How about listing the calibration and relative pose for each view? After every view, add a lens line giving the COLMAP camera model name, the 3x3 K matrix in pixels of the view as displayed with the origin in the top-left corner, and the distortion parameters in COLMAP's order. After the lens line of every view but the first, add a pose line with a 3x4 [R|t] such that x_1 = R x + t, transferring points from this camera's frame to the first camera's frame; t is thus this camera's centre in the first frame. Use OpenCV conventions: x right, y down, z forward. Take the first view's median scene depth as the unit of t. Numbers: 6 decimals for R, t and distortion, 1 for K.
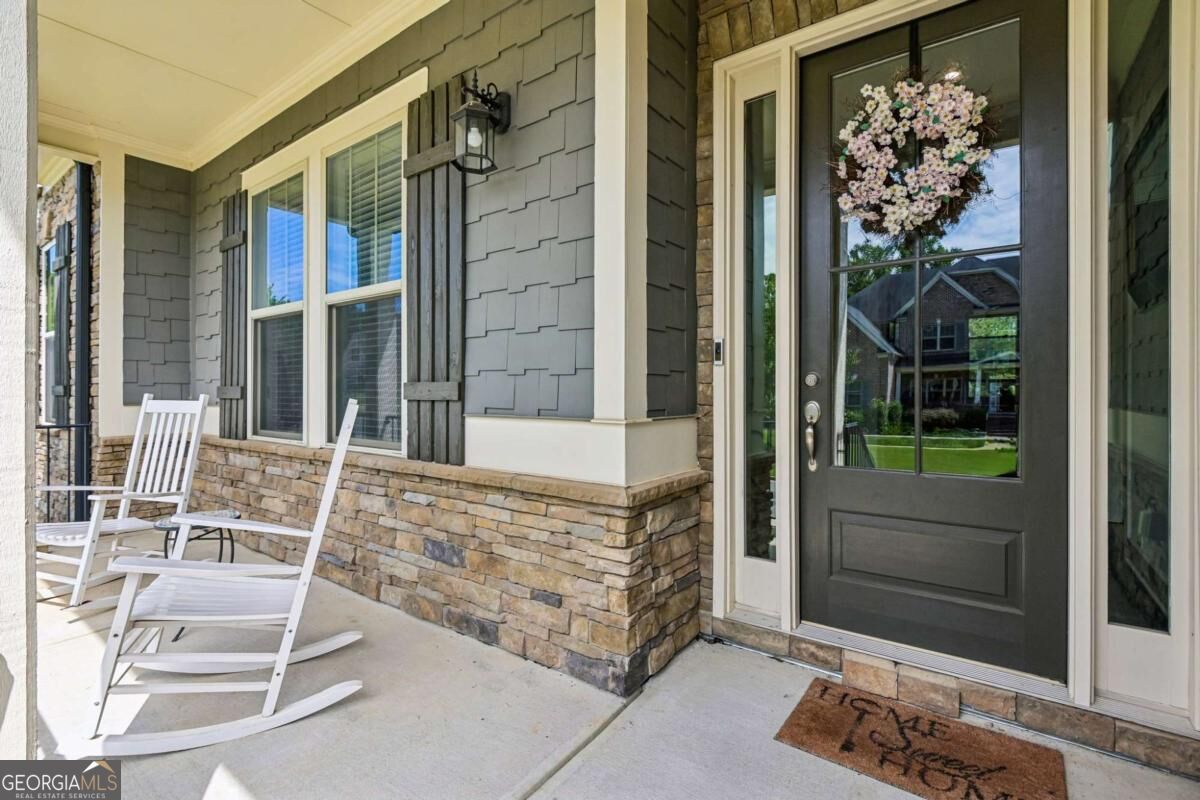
lens RADIAL K [[548.9, 0, 601.5], [0, 548.9, 396.3], [0, 0, 1]] dist [-0.011452, 0.001026]
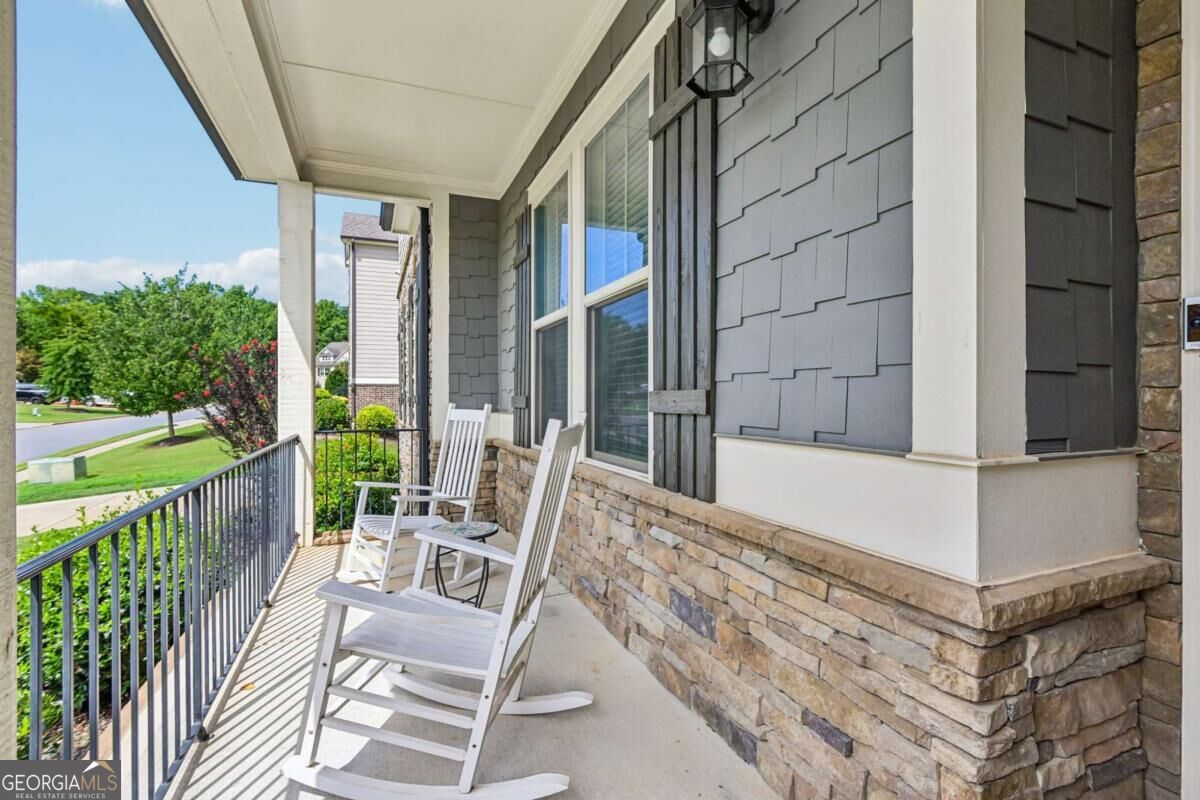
lens RADIAL K [[548.9, 0, 614.0], [0, 548.9, 401.3], [0, 0, 1]] dist [-0.011452, 0.001026]
pose [[0.863580, -0.000100, -0.504212, 0.004368], [-0.002008, 0.999991, -0.003637, -0.007975], [0.504208, 0.004153, 0.863572, 0.305486]]
